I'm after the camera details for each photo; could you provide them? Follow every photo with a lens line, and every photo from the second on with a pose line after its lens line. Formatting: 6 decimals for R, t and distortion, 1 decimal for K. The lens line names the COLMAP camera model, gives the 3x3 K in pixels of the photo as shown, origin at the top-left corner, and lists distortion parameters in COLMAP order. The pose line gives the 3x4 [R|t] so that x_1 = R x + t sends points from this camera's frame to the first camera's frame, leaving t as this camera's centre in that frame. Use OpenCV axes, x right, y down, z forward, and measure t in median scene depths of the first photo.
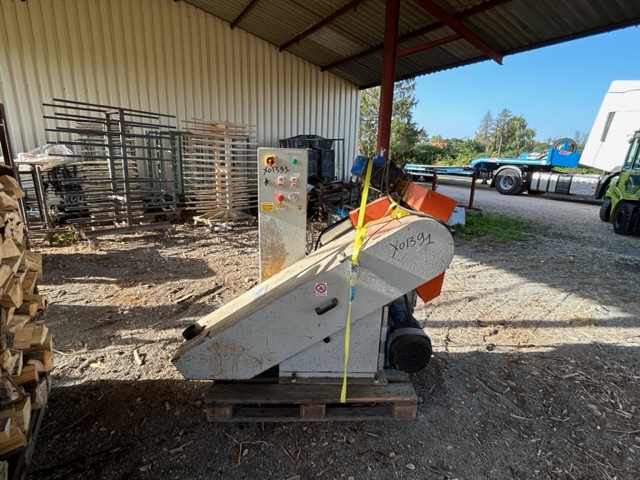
lens RADIAL K [[337.8, 0, 317.0], [0, 337.8, 239.3], [0, 0, 1]] dist [-0.002078, 0.001323]
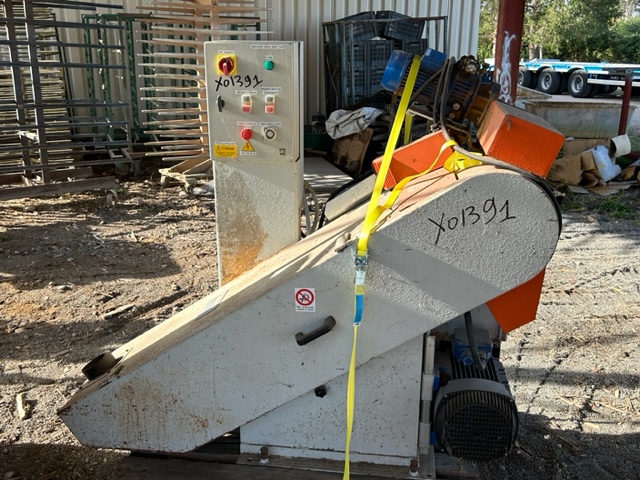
lens RADIAL K [[631.6, 0, 315.9], [0, 631.6, 244.9], [0, 0, 1]] dist [0.032340, 0.000000]
pose [[0.987877, 0.019820, -0.153969, 0.134722], [-0.011838, 0.998546, 0.052587, 0.002927], [0.154787, -0.050126, 0.986675, -0.007387]]
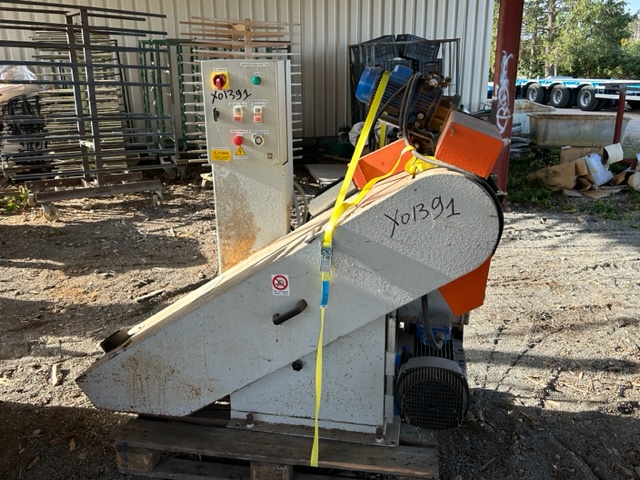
lens RADIAL K [[559.4, 0, 324.8], [0, 559.4, 238.7], [0, 0, 1]] dist [0.038333, -0.024901]
pose [[0.977674, 0.027487, -0.208322, 0.222445], [-0.018203, 0.998759, 0.046353, 0.008635], [0.209338, -0.041526, 0.976961, -0.000129]]
